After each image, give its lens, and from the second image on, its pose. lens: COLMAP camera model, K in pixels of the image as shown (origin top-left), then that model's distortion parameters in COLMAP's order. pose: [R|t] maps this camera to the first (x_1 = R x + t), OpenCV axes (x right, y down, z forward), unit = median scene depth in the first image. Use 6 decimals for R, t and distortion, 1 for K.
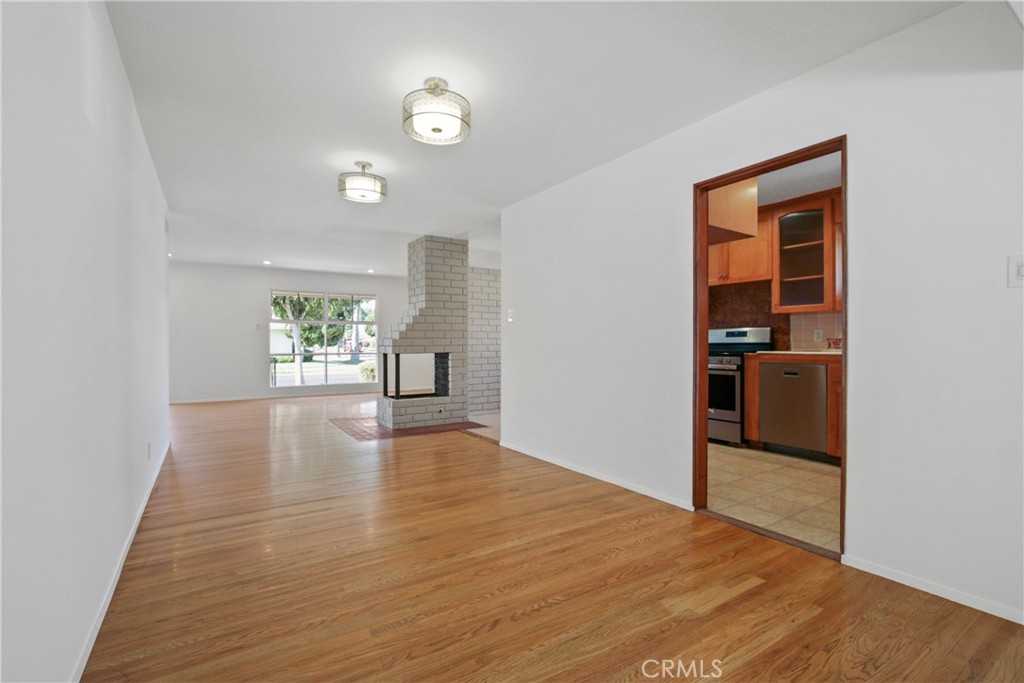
lens RADIAL K [[477.2, 0, 511.3], [0, 477.2, 343.7], [0, 0, 1]] dist [-0.019109, 0.005319]
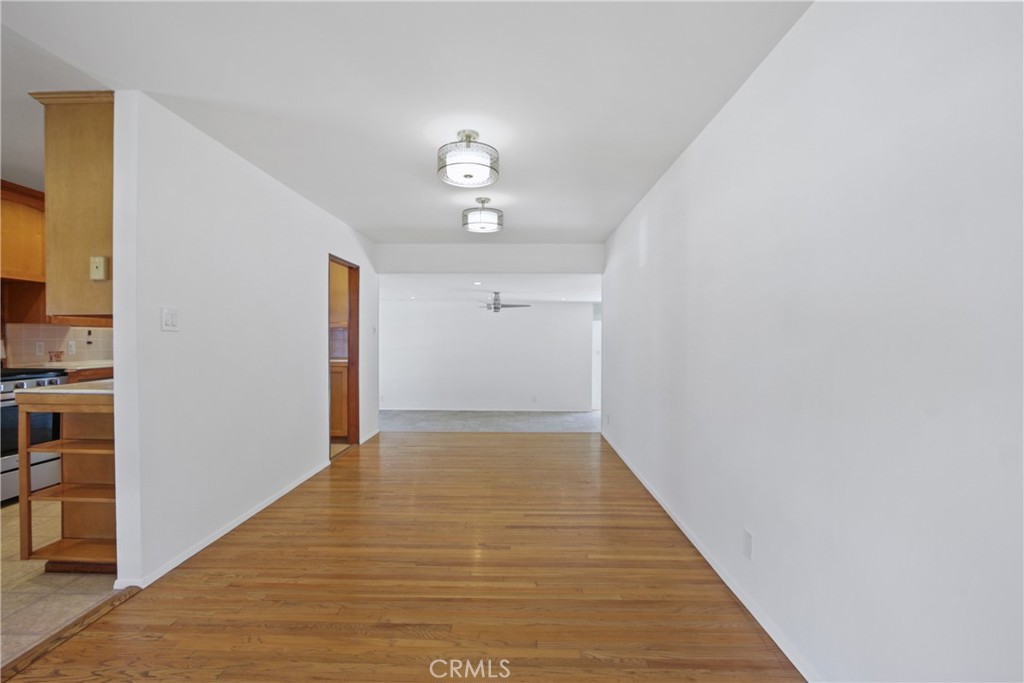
lens RADIAL K [[477.2, 0, 517.1], [0, 477.2, 343.2], [0, 0, 1]] dist [-0.019109, 0.005319]
pose [[-0.823195, -0.010419, 0.567663, -0.618219], [-0.002600, 0.999890, 0.014582, -0.042125], [-0.567753, 0.010528, -0.823132, 1.199788]]
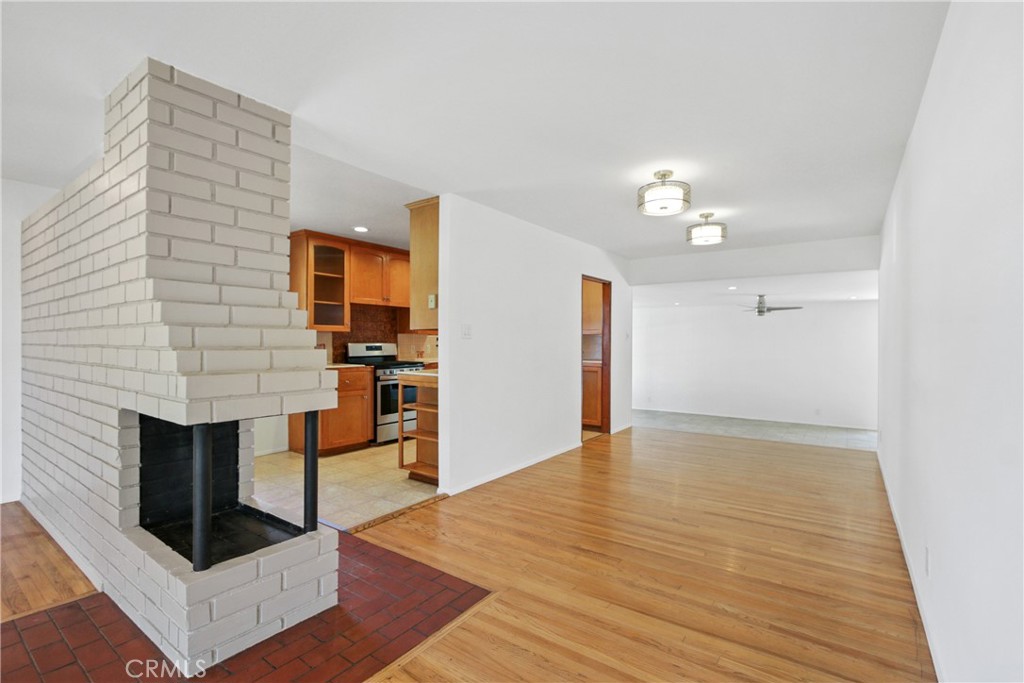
lens RADIAL K [[477.2, 0, 511.0], [0, 477.2, 345.1], [0, 0, 1]] dist [-0.019109, 0.005319]
pose [[-0.353013, -0.010524, 0.935559, -0.808790], [-0.001171, 0.999941, 0.010807, -0.044621], [-0.935618, 0.002720, -0.353005, 1.208385]]
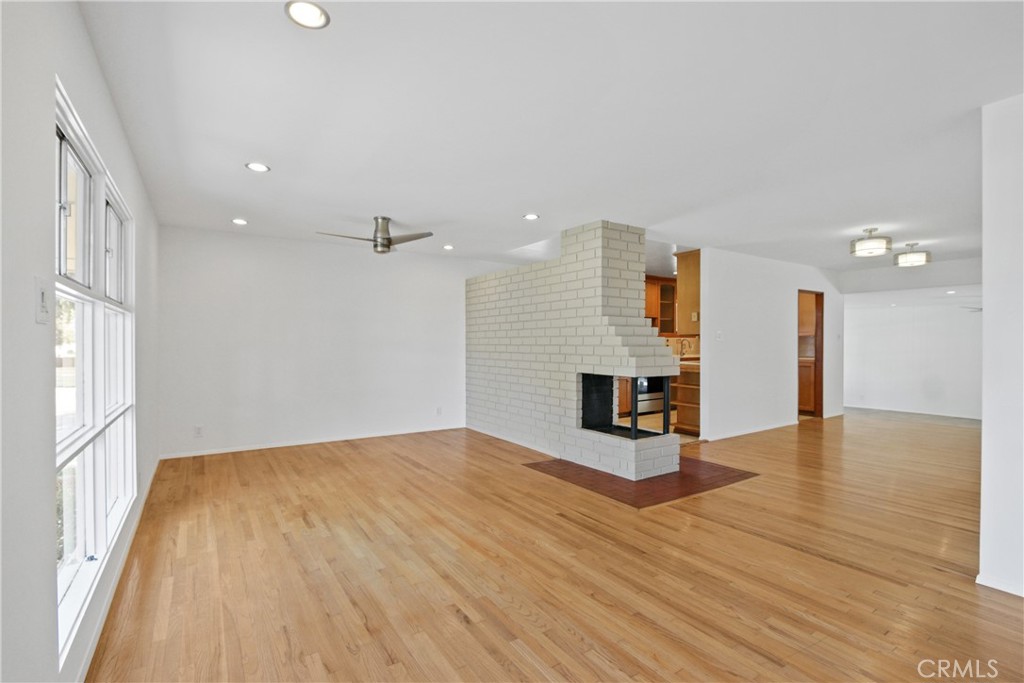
lens RADIAL K [[477.2, 0, 511.0], [0, 477.2, 346.5], [0, 0, 1]] dist [-0.019109, 0.005319]
pose [[-0.001568, -0.012574, 0.999920, -1.265542], [0.004247, 0.999912, 0.012581, -0.048928], [-0.999990, 0.004267, -0.001514, 1.539191]]
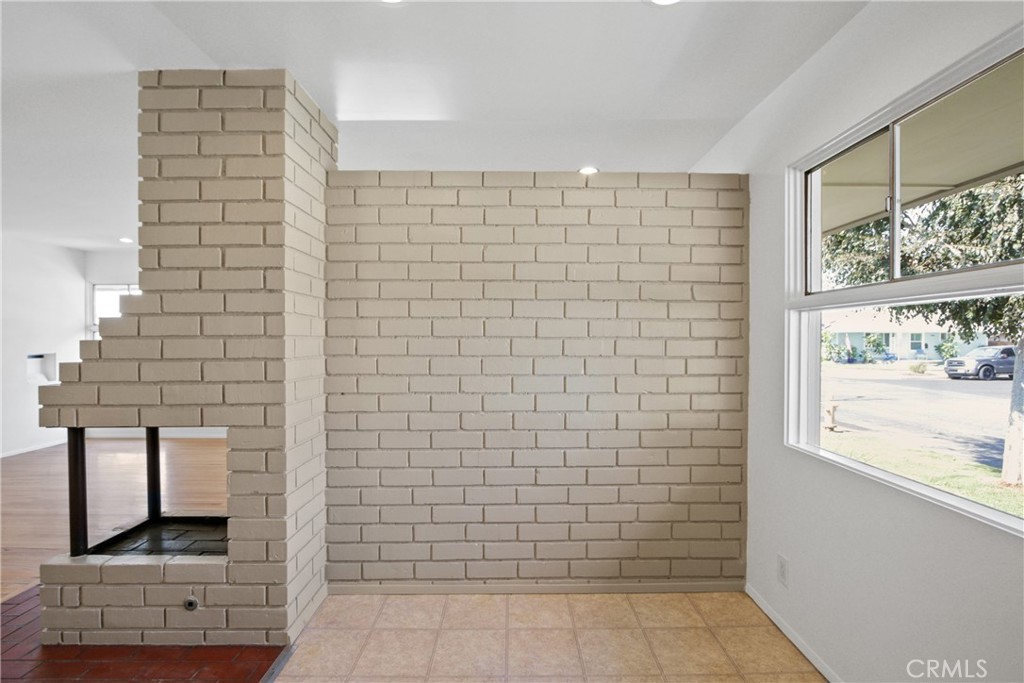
lens RADIAL K [[477.2, 0, 513.7], [0, 477.2, 343.9], [0, 0, 1]] dist [-0.019109, 0.005319]
pose [[0.840666, 0.004983, -0.541532, 0.269970], [-0.002182, 0.999981, 0.005814, -0.051176], [0.541550, -0.003706, 0.840660, 1.074417]]
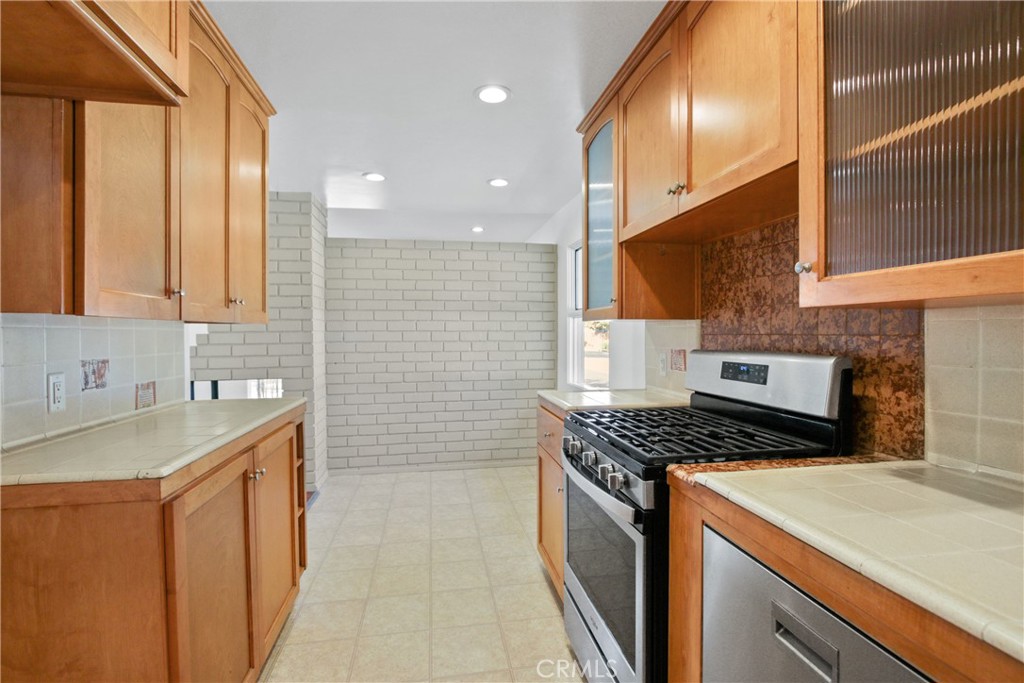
lens RADIAL K [[477.2, 0, 515.5], [0, 477.2, 342.6], [0, 0, 1]] dist [-0.019109, 0.005319]
pose [[0.919648, 0.004868, -0.392714, 0.504515], [0.003496, 0.999782, 0.020581, -0.051214], [0.392728, -0.020301, 0.919430, 0.715530]]
